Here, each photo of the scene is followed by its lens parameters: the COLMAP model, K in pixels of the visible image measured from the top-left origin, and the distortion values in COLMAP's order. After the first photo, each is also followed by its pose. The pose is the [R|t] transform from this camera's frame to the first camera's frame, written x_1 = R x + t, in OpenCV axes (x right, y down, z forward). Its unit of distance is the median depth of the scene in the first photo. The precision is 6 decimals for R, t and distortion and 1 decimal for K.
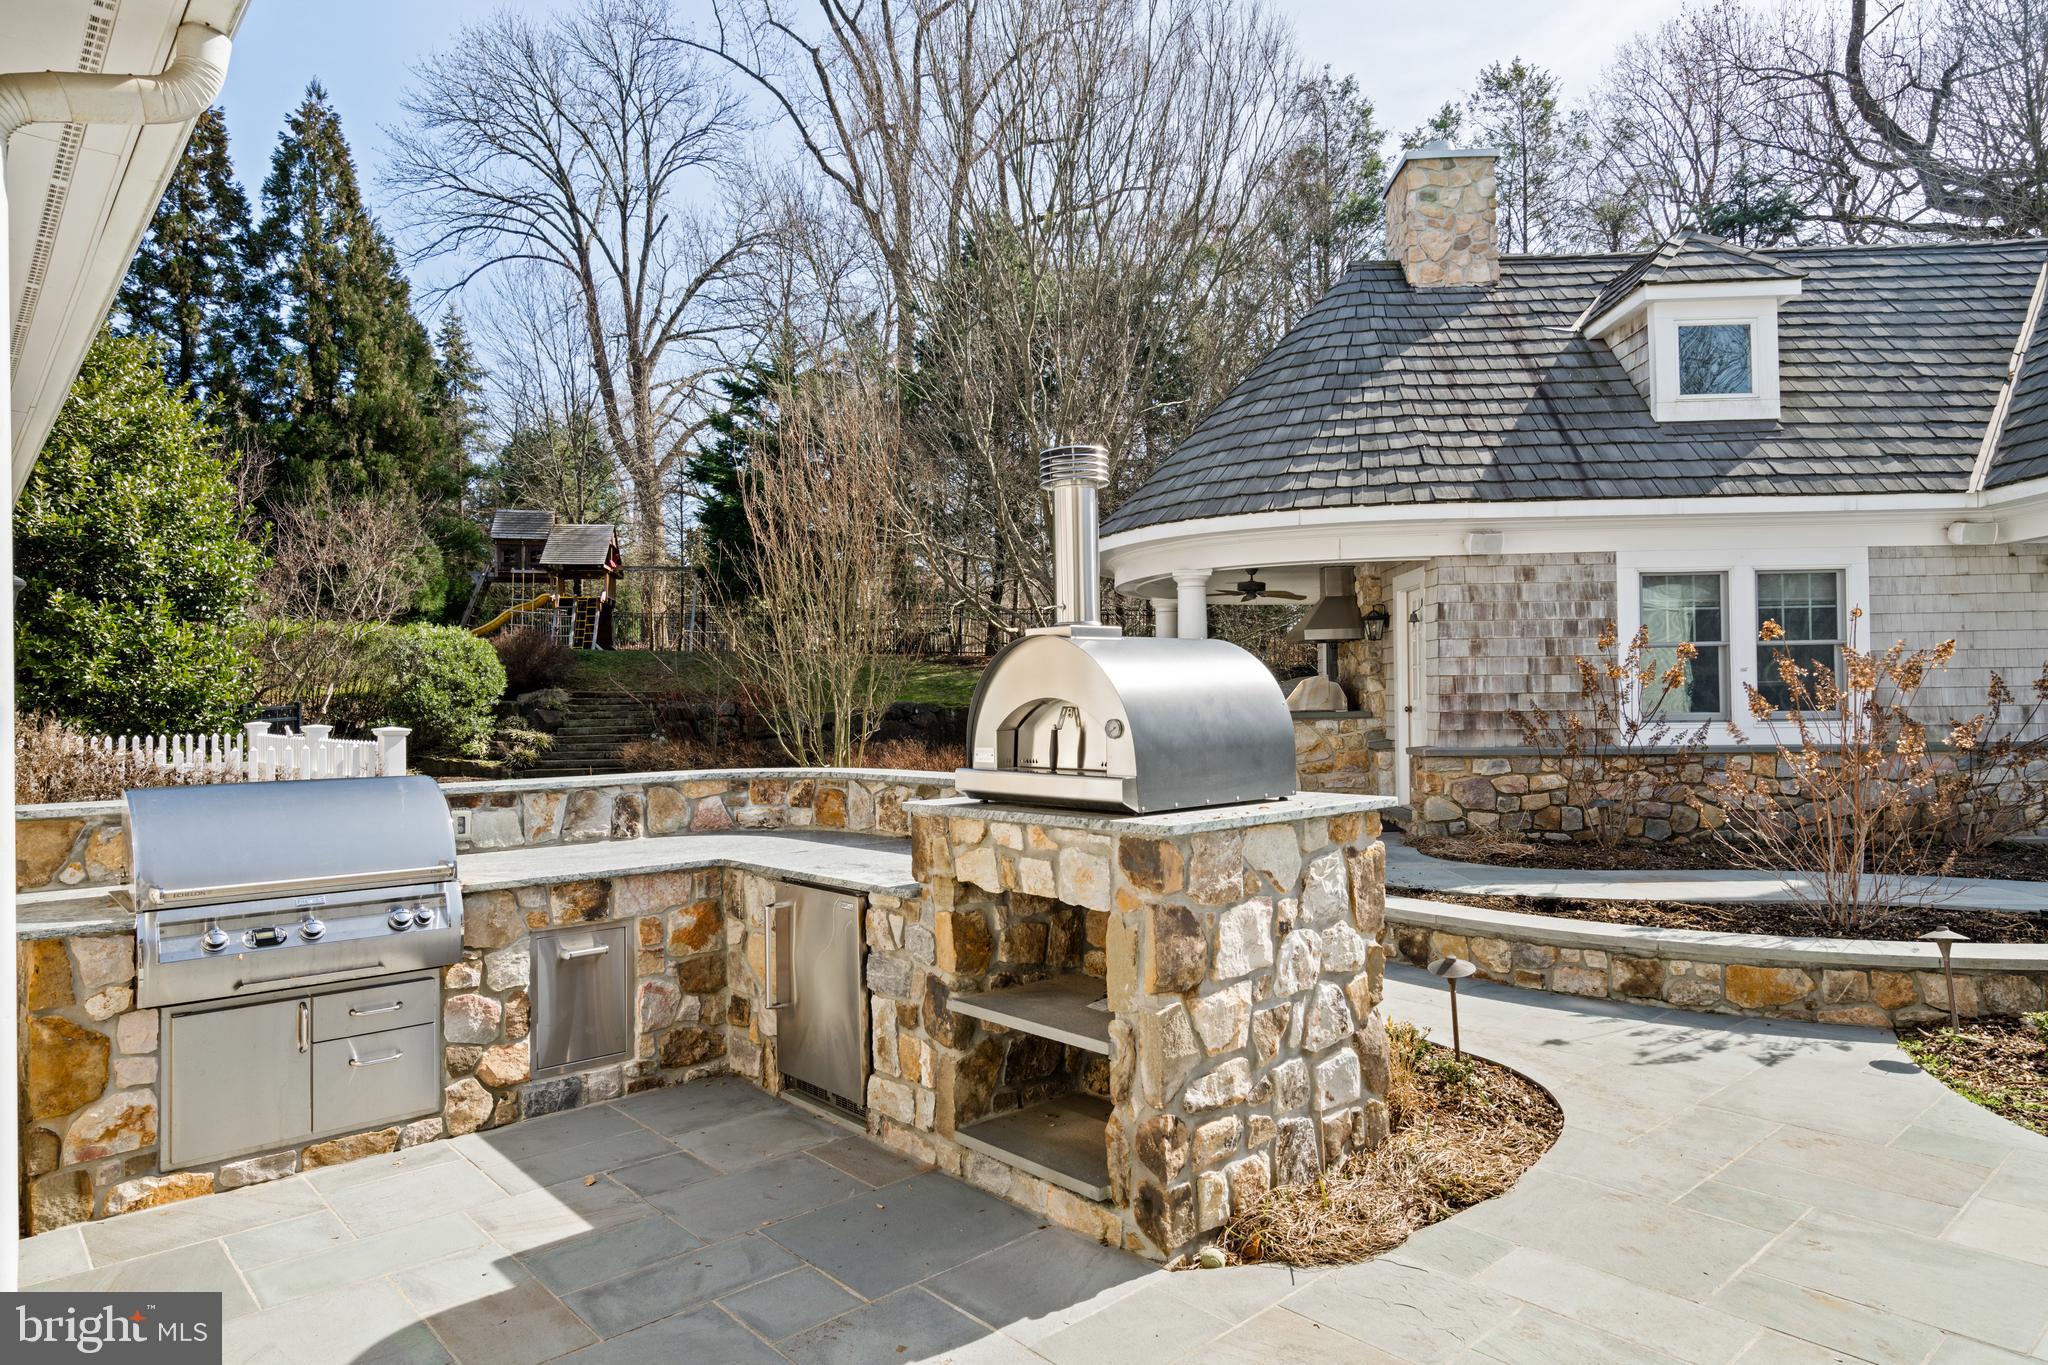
lens RADIAL K [[1242.8, 0, 1024.0], [0, 1242.8, 682.5], [0, 0, 1]] dist [0.003462, 0.000460]
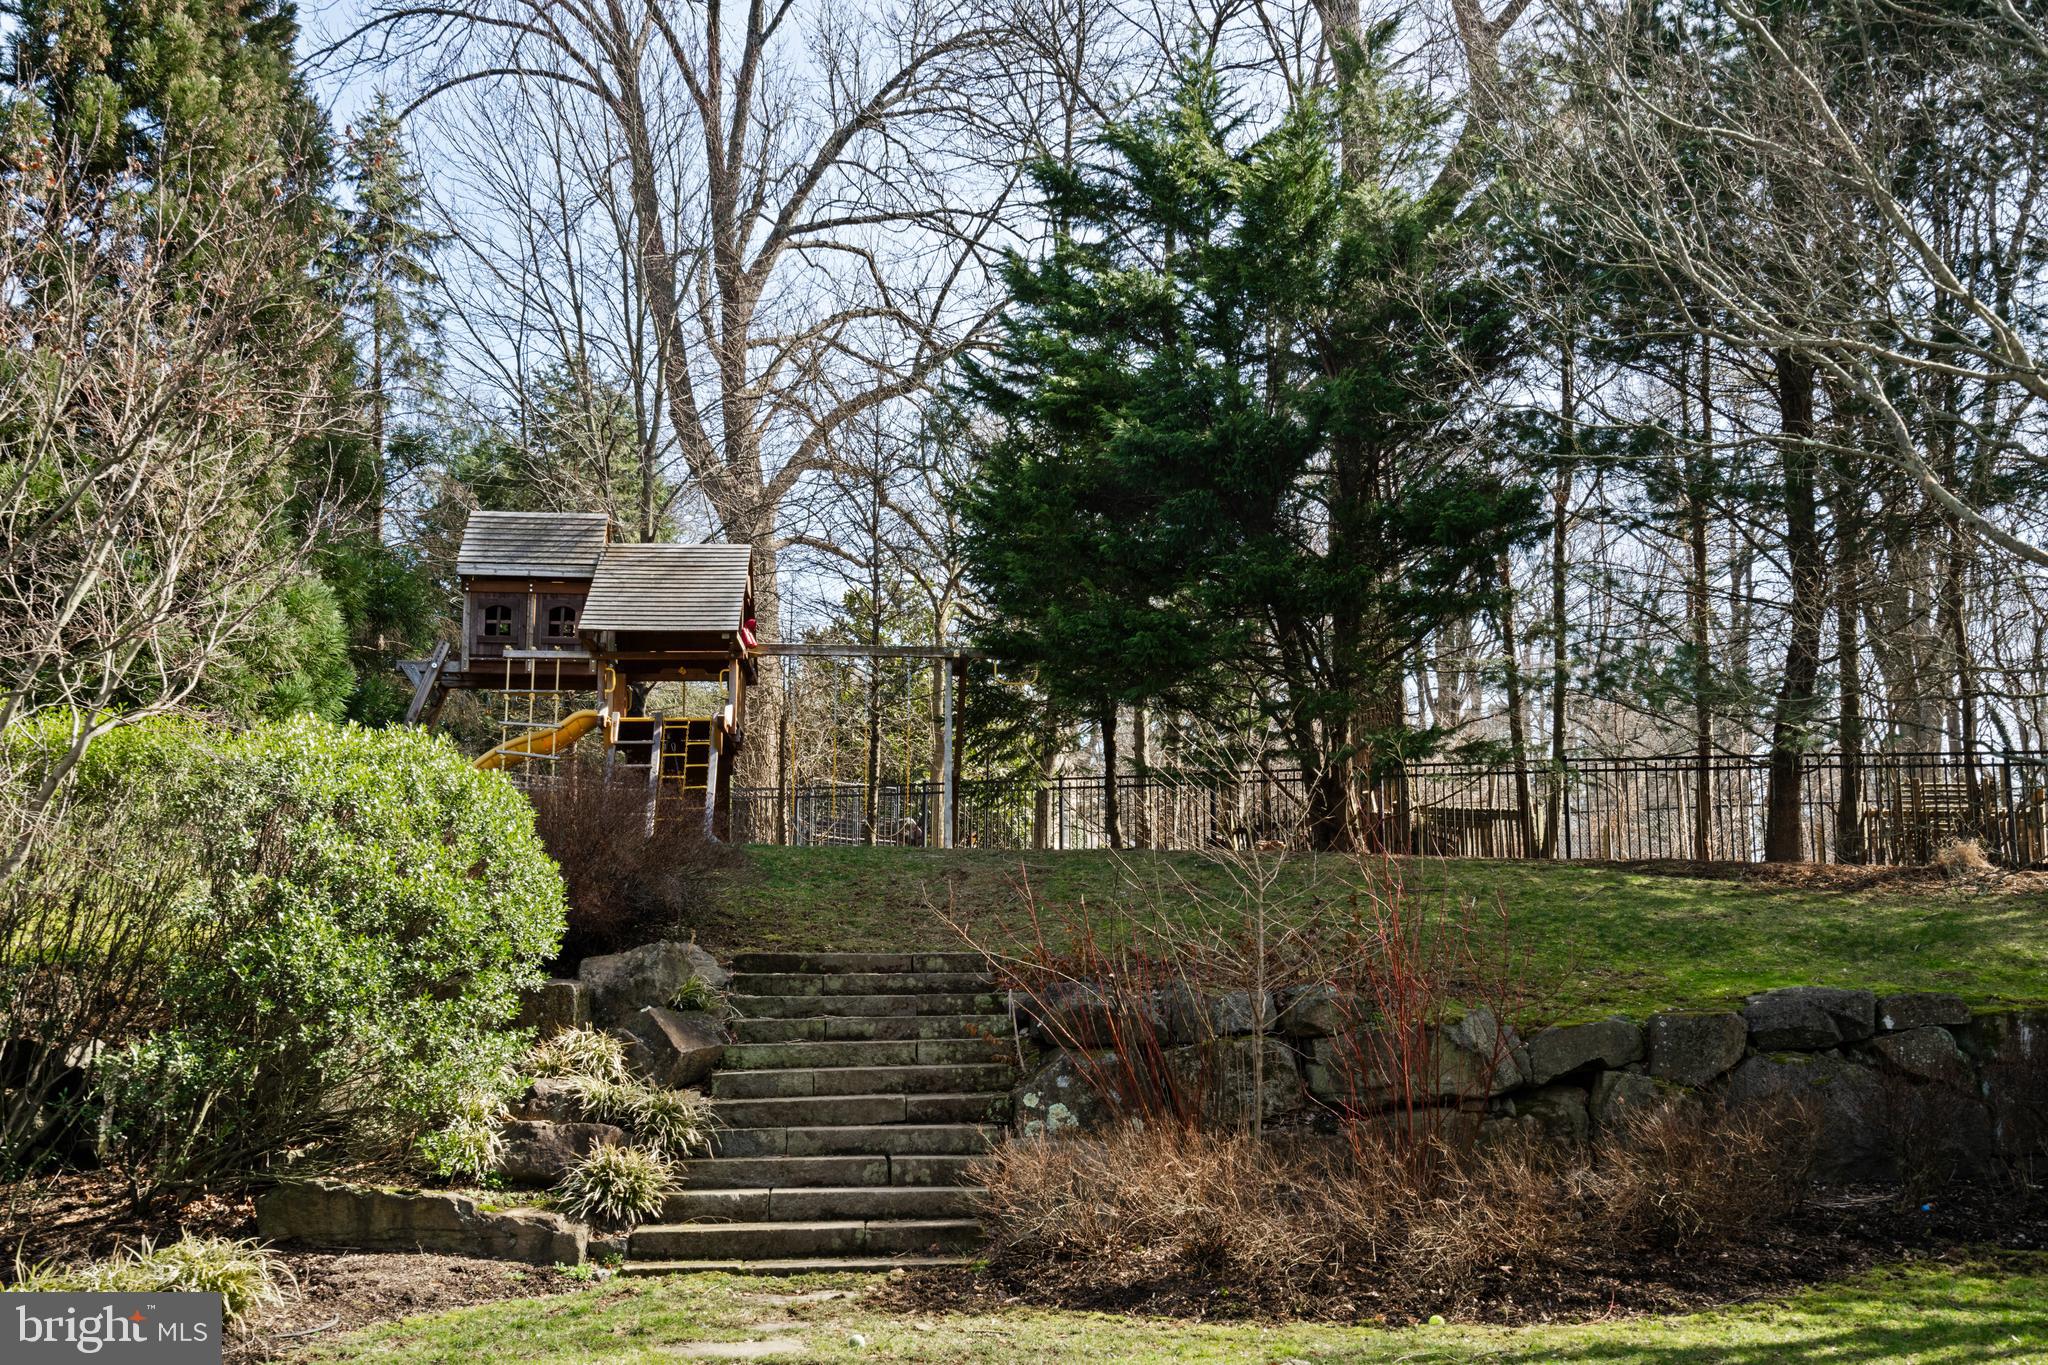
lens RADIAL K [[2054.5, 0, 1024.0], [0, 2054.5, 682.5], [0, 0, 1]] dist [0.008603, -0.001767]
pose [[0.995318, -0.008875, -0.096248, -0.265418], [-0.004070, 0.991044, -0.133476, 0.010114], [0.096571, 0.133243, 0.986367, 0.531541]]
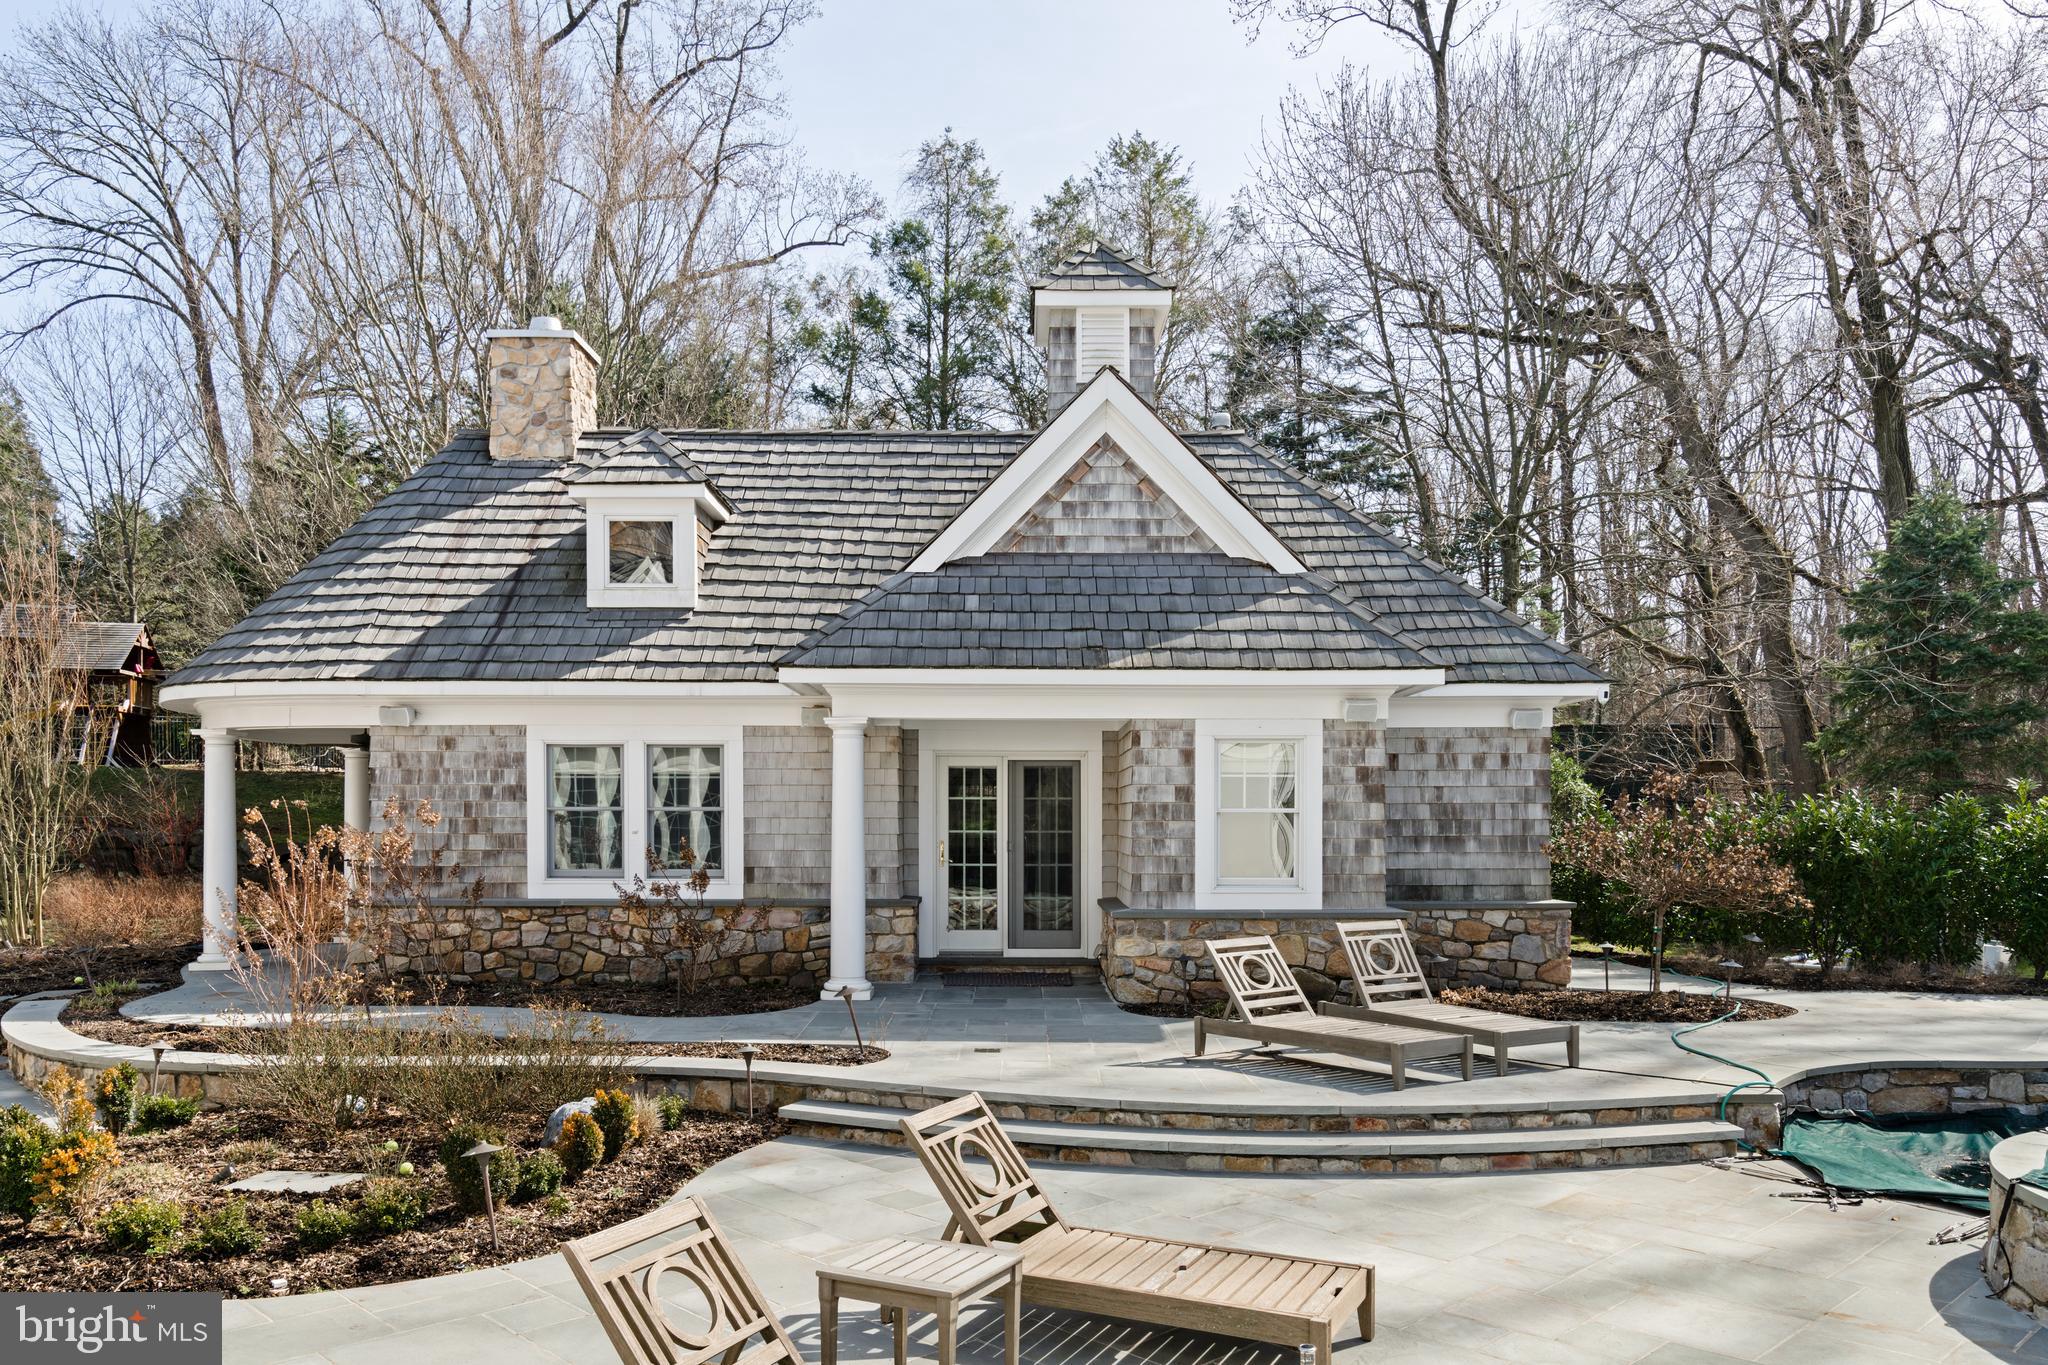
lens RADIAL K [[1509.0, 0, 1022.1], [0, 1509.0, 856.3], [0, 0, 1]] dist [0.001040, 0.003224]
pose [[0.998782, 0.014872, 0.047047, 0.370135], [-0.016726, 0.999089, 0.039264, -0.020720], [-0.046421, -0.040003, 0.998121, -0.164385]]
